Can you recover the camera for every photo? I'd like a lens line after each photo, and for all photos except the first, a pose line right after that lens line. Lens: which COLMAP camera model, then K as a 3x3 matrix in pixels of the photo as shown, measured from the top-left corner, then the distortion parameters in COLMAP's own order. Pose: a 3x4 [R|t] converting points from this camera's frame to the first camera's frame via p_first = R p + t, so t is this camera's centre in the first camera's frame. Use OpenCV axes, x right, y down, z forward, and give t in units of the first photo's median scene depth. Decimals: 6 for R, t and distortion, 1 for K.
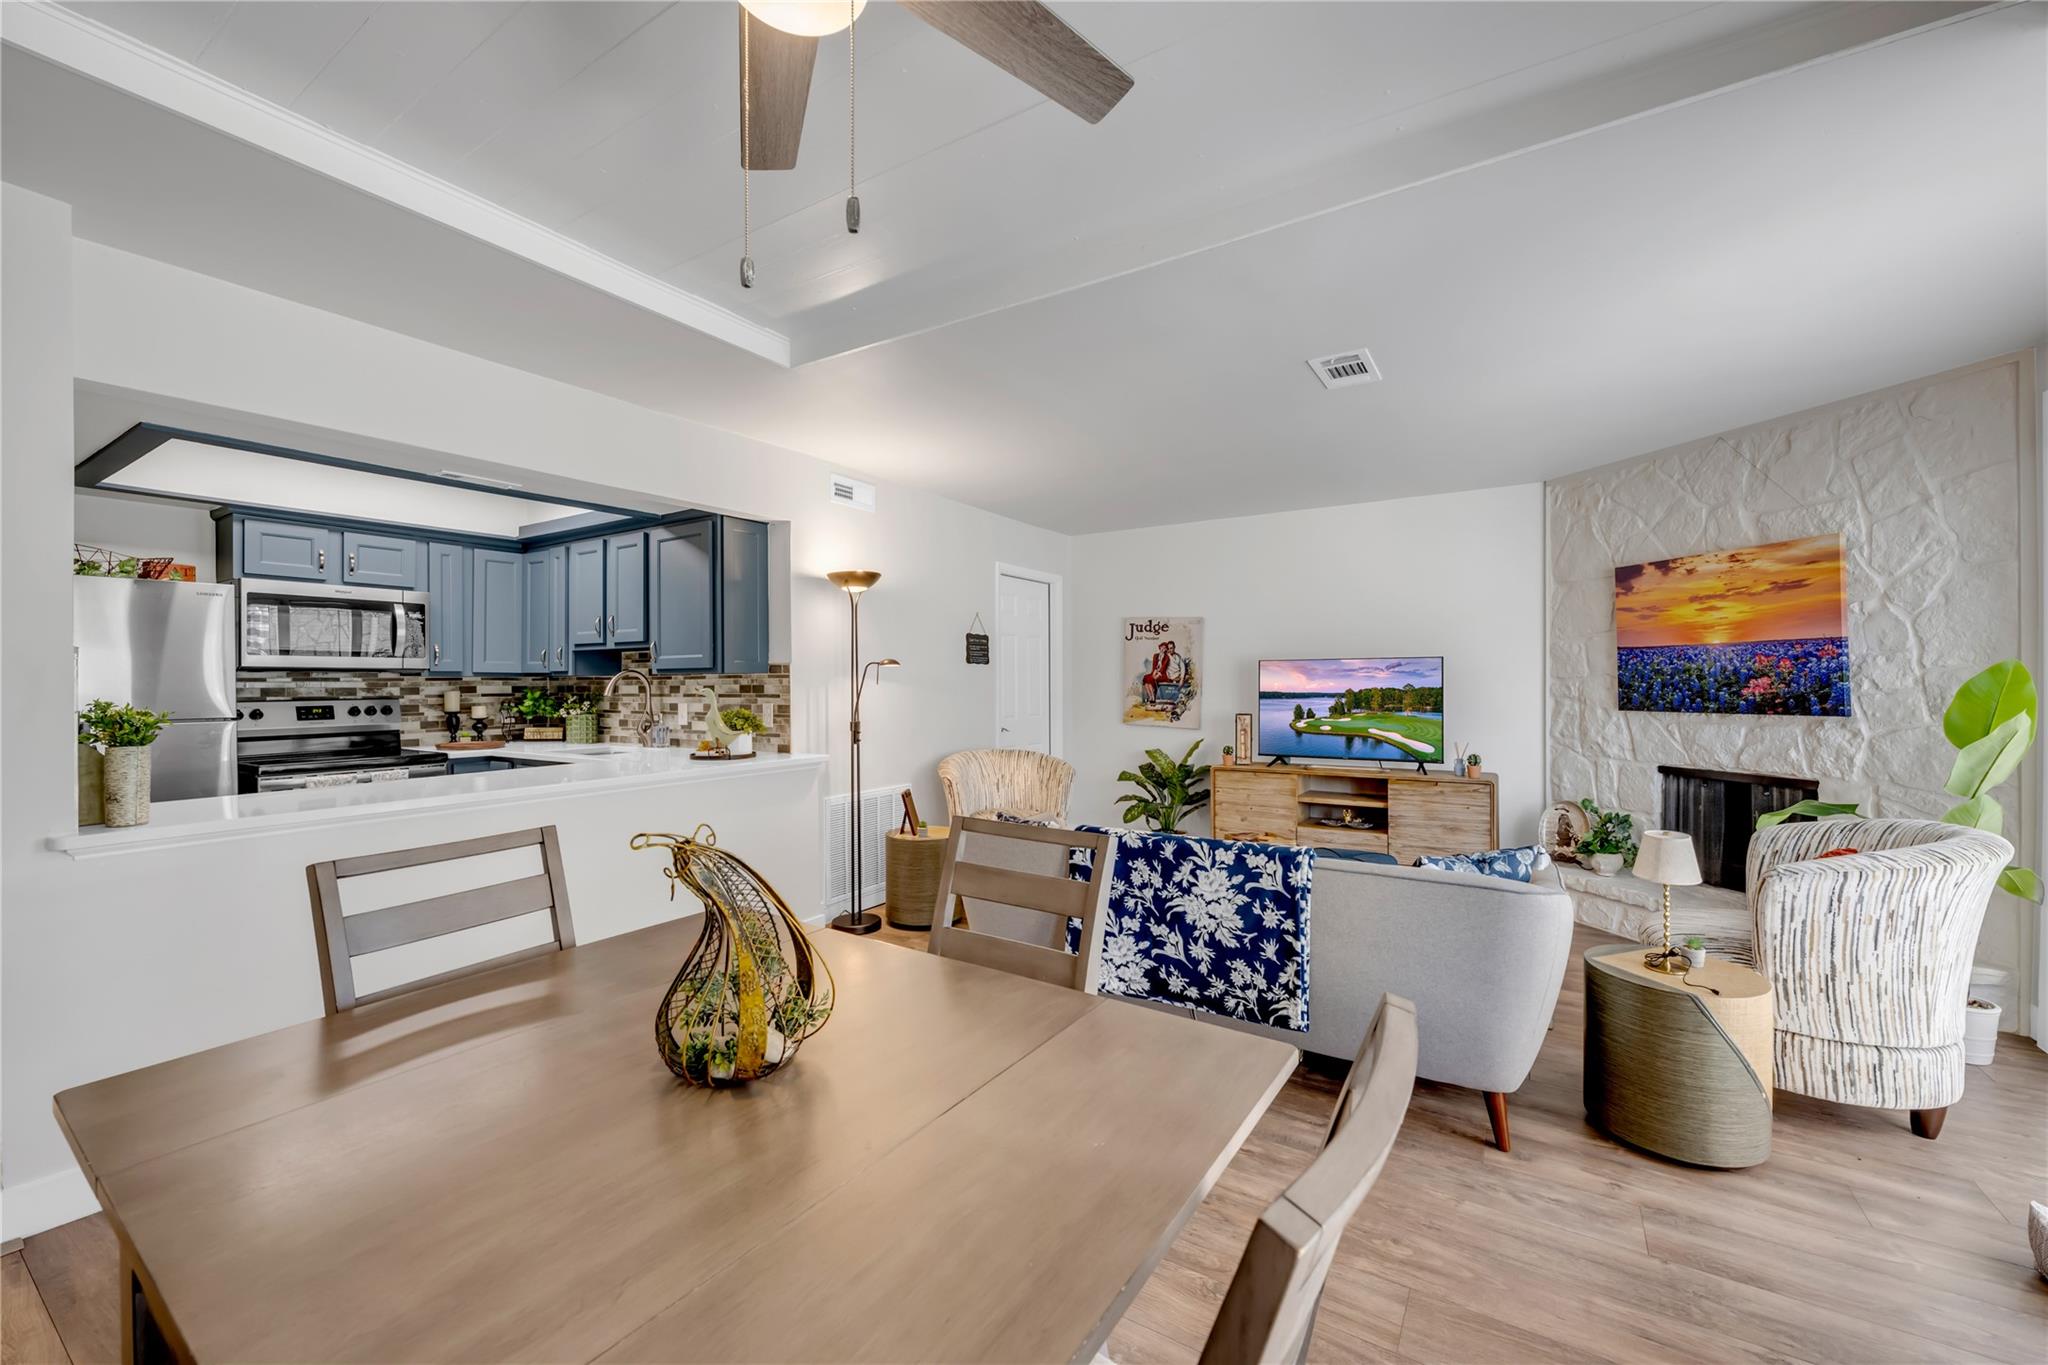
lens RADIAL K [[818.5, 0, 1019.9], [0, 818.5, 686.8], [0, 0, 1]] dist [-0.009907, 0.001510]
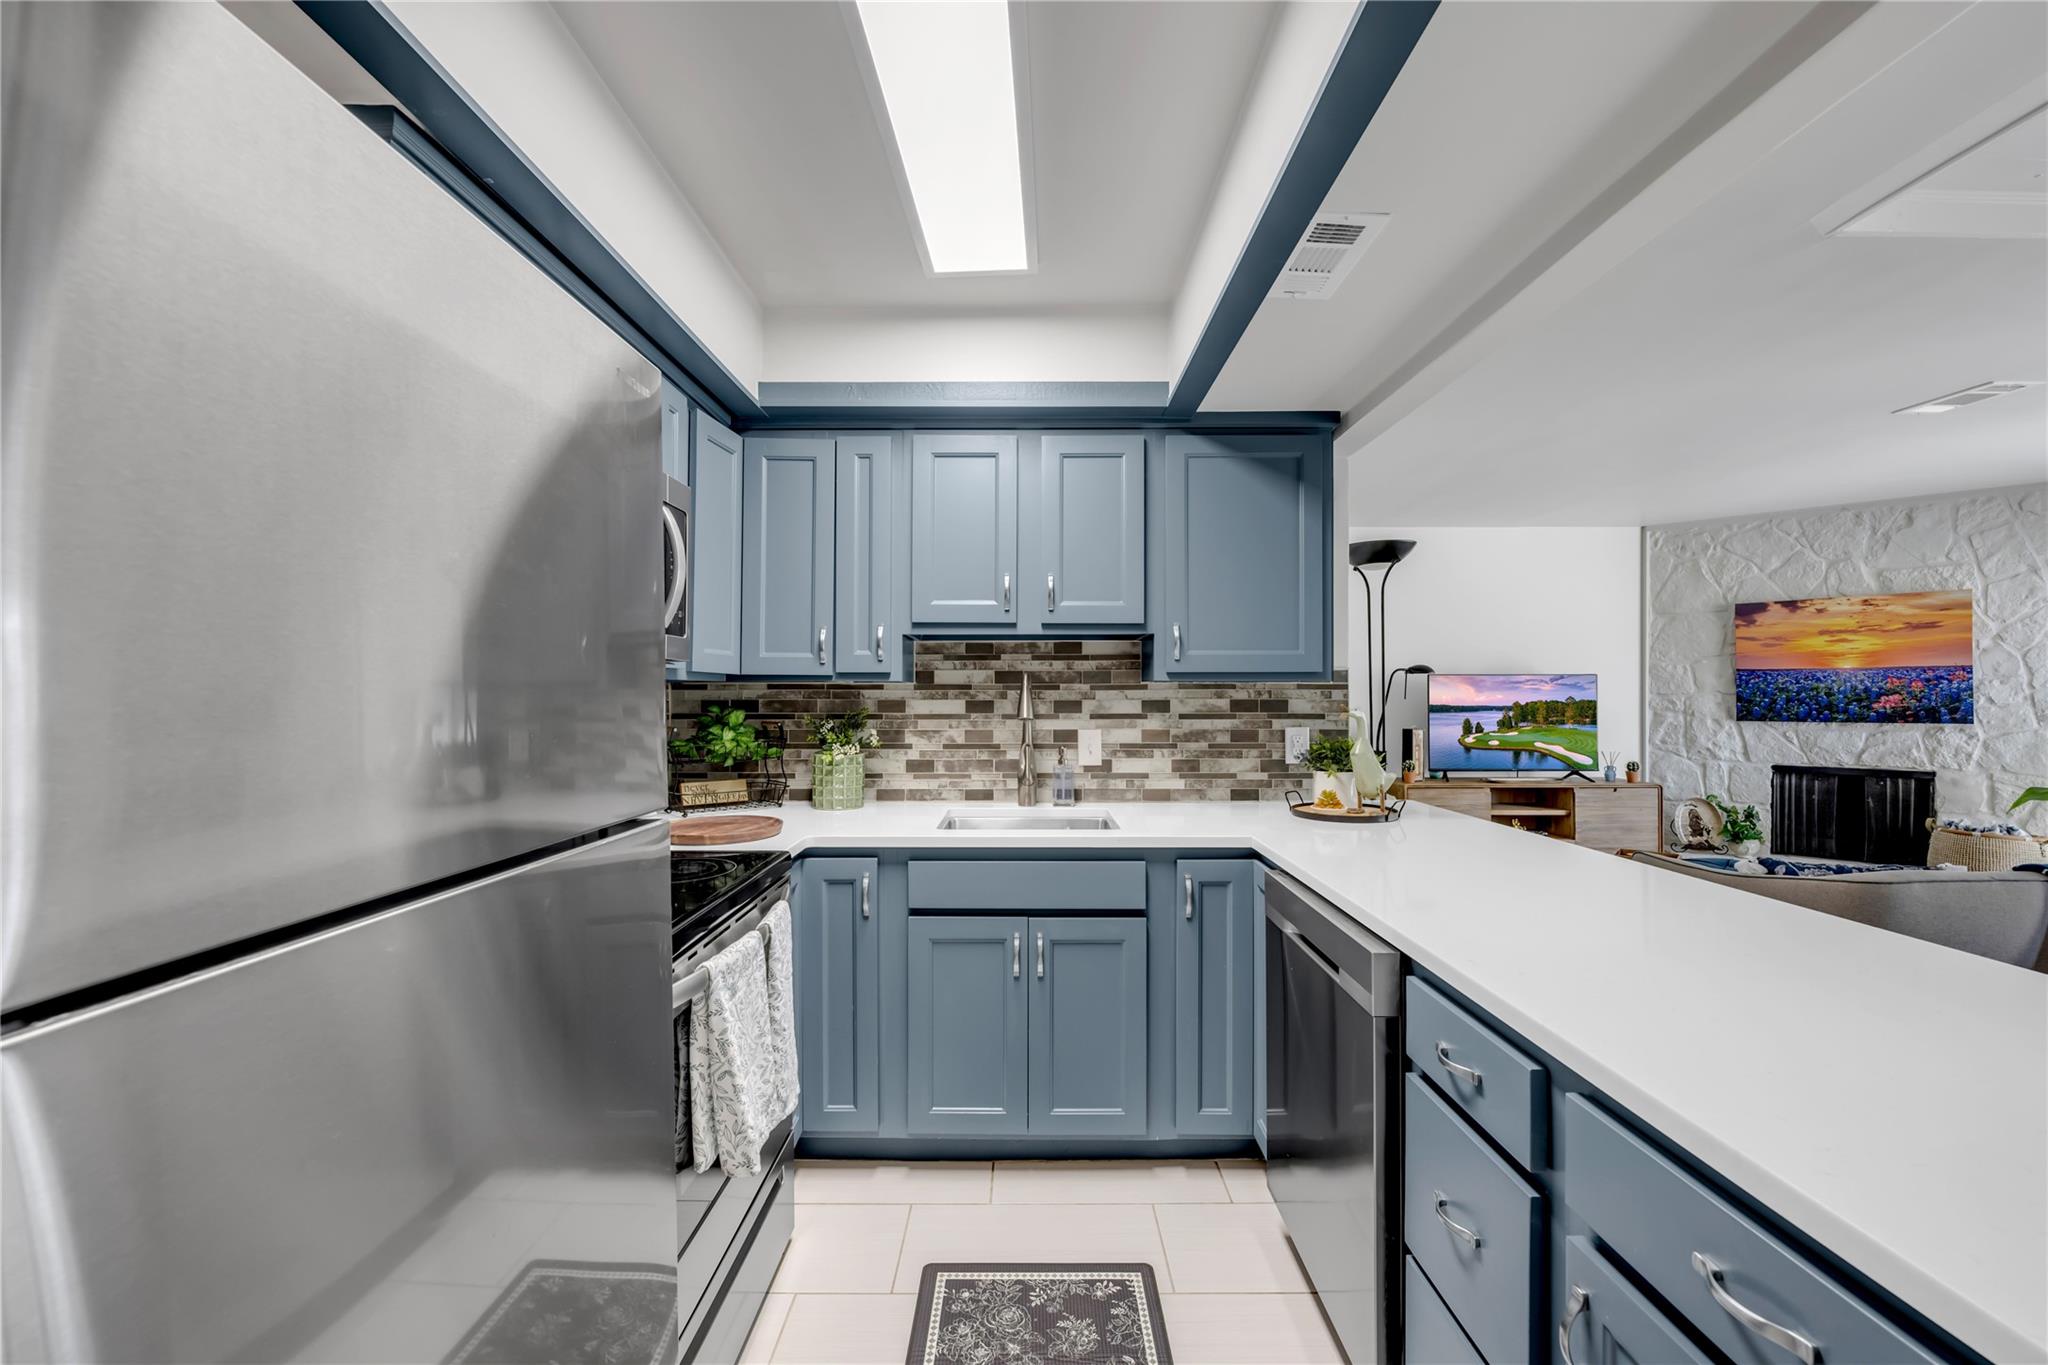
lens RADIAL K [[818.5, 0, 1017.5], [0, 818.5, 691.5], [0, 0, 1]] dist [-0.009907, 0.001510]
pose [[0.845970, 0.006075, 0.533195, -0.813915], [-0.001319, 0.999956, -0.009300, -0.002298], [-0.533228, 0.007164, 0.845941, 0.538536]]
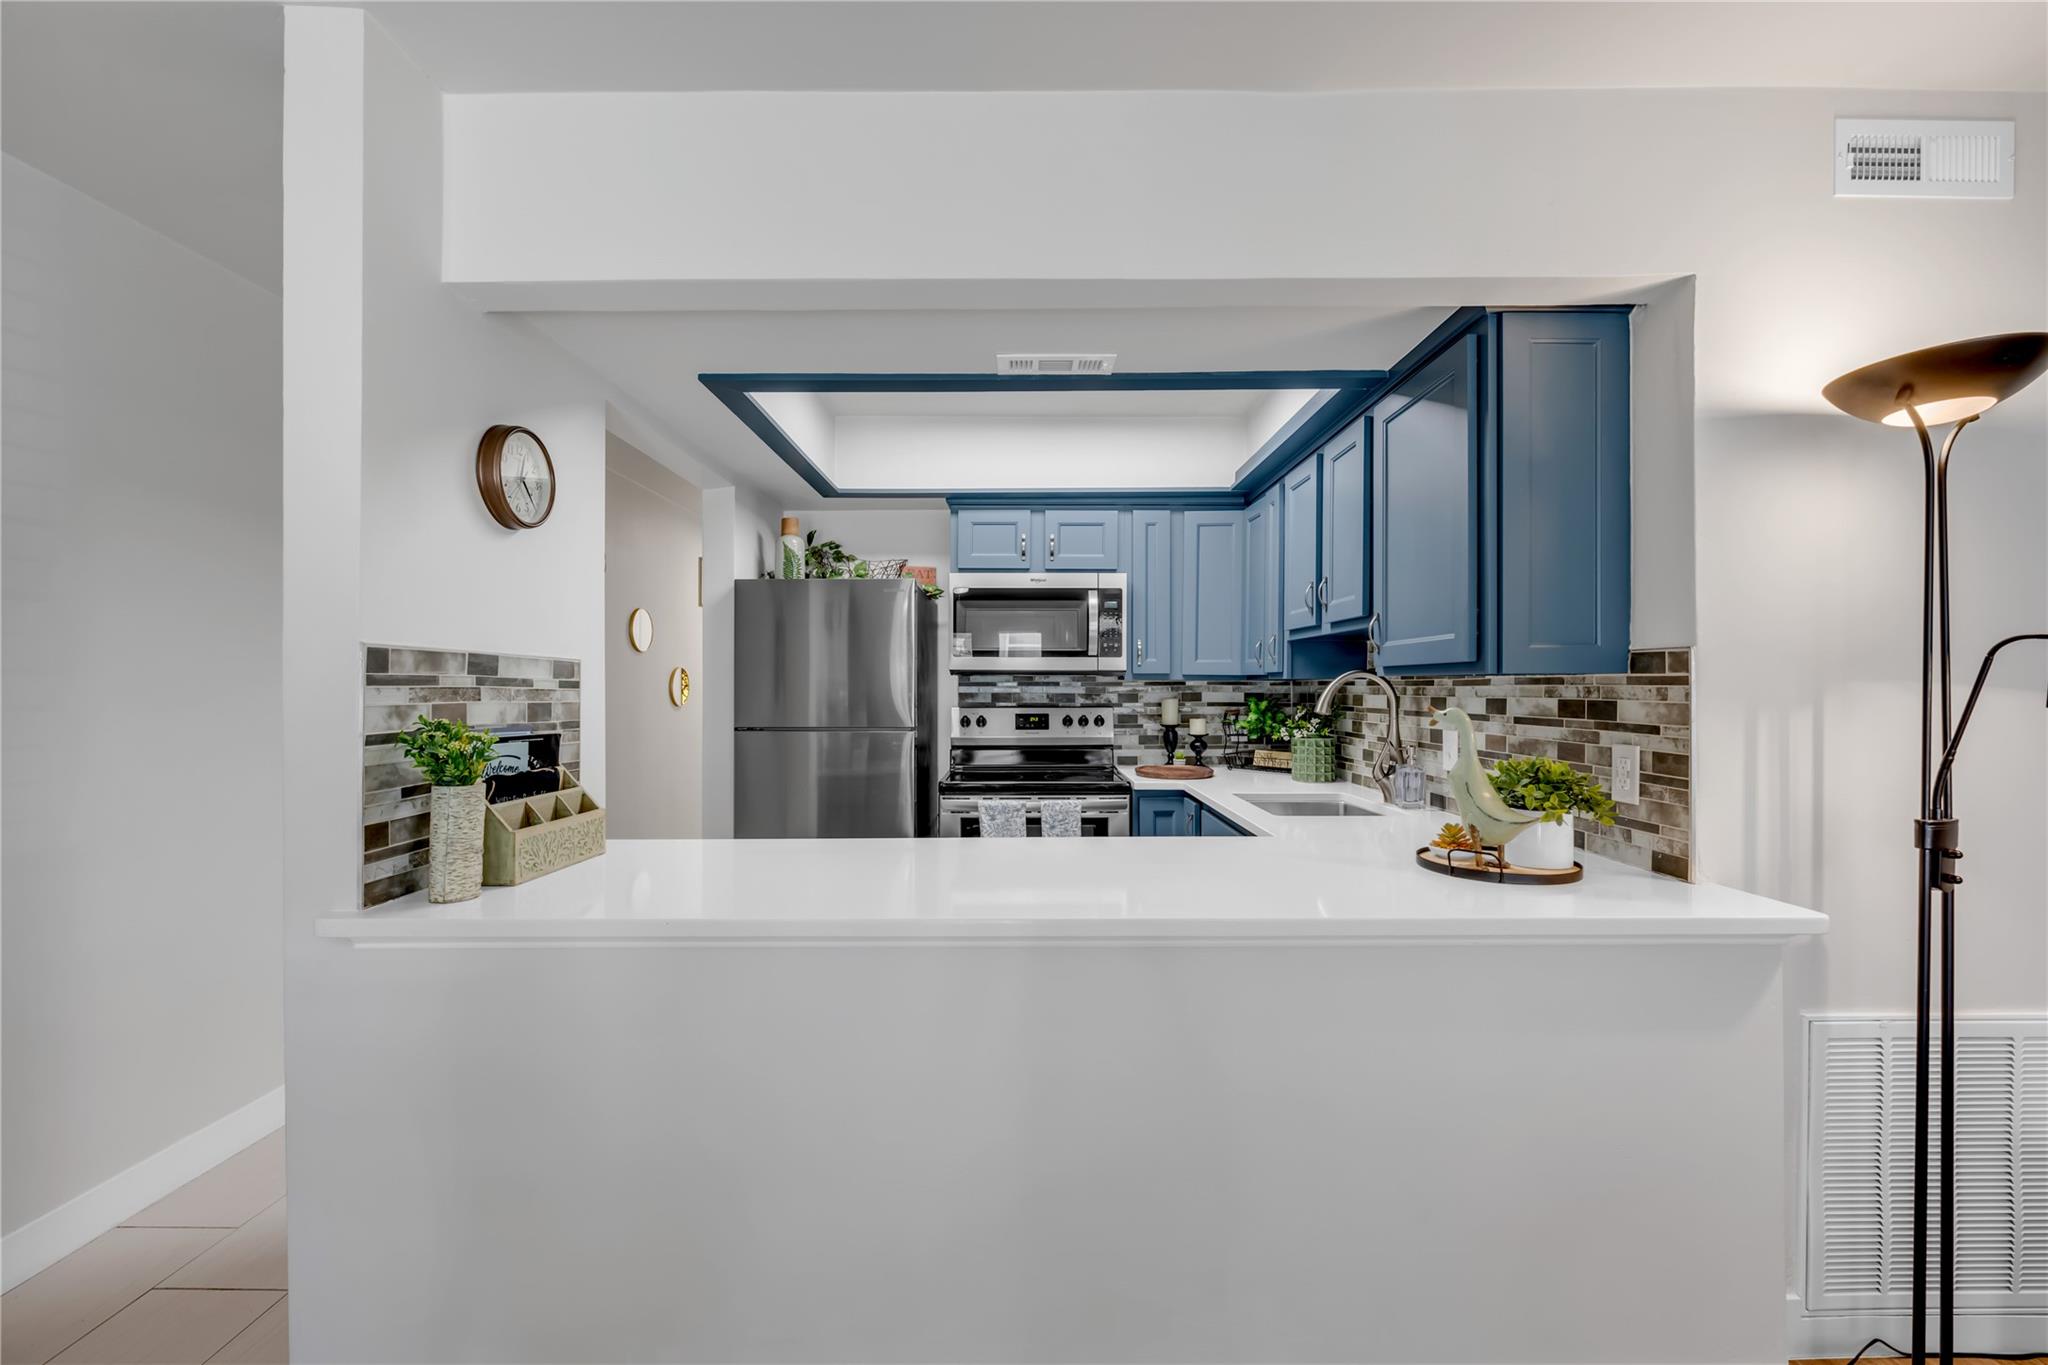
lens RADIAL K [[818.5, 0, 1017.0], [0, 818.5, 689.2], [0, 0, 1]] dist [-0.009907, 0.001510]
pose [[0.539091, 0.008945, -0.842200, -0.121898], [-0.007813, 0.999954, 0.005620, -0.007916], [0.842211, 0.003550, 0.539136, 0.494630]]
